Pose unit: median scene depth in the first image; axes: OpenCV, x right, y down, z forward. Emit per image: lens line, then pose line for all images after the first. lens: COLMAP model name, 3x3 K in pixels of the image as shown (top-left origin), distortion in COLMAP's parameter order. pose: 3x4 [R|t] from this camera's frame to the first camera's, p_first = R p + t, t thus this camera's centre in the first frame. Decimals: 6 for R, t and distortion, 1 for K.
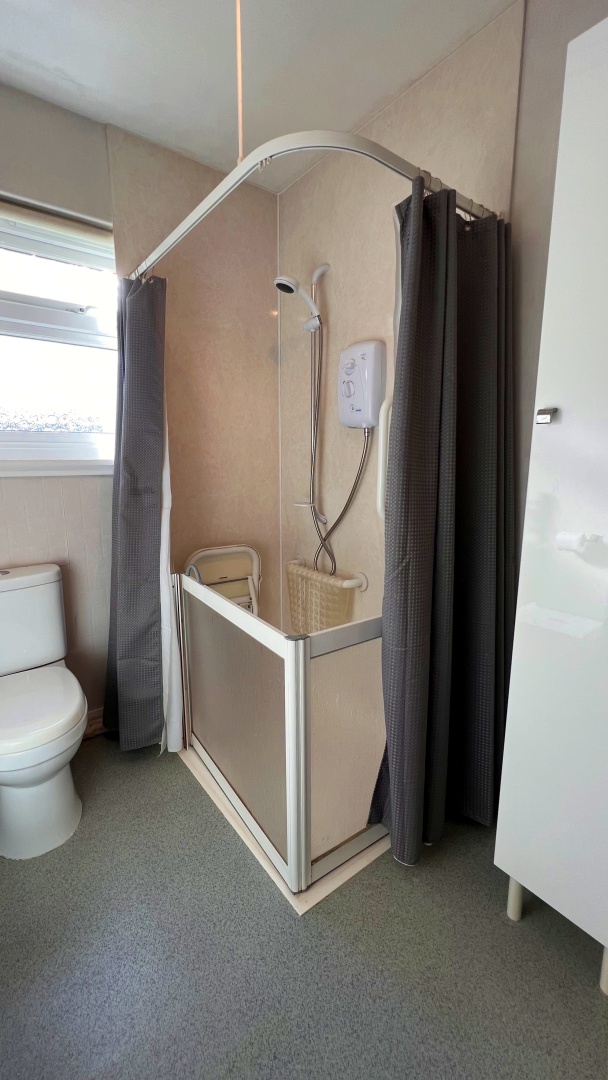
lens RADIAL K [[446.1, 0, 303.2], [0, 446.1, 535.9], [0, 0, 1]] dist [-0.003573, 0.000088]
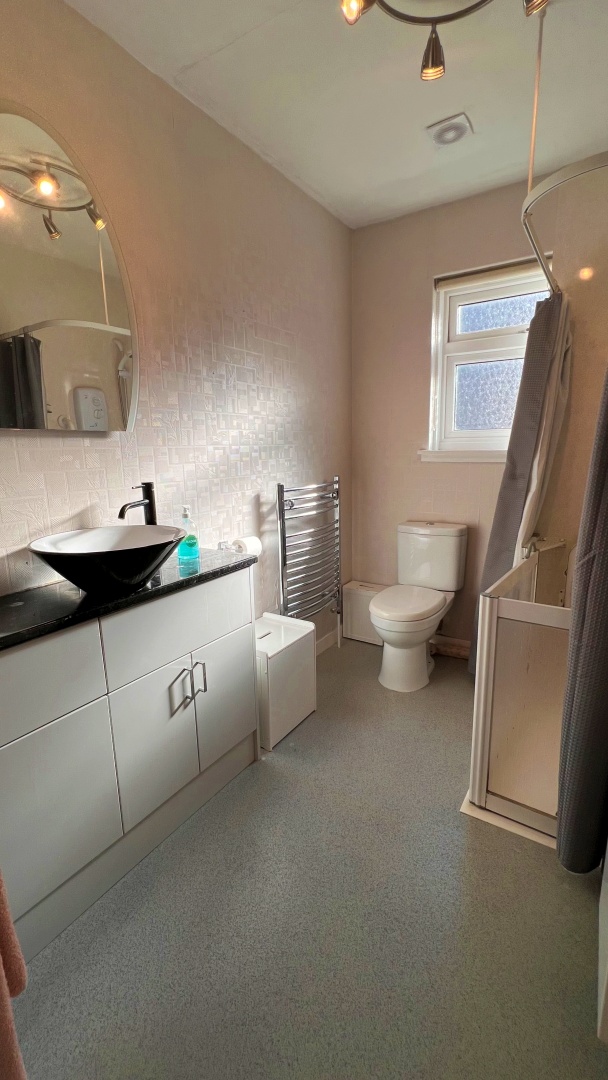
lens RADIAL K [[446.1, 0, 308.3], [0, 446.1, 538.3], [0, 0, 1]] dist [-0.003573, 0.000088]
pose [[0.347642, 0.179536, -0.920278, 0.691806], [-0.145748, 0.979914, 0.136113, -0.019242], [0.926230, 0.086810, 0.366826, 0.047810]]
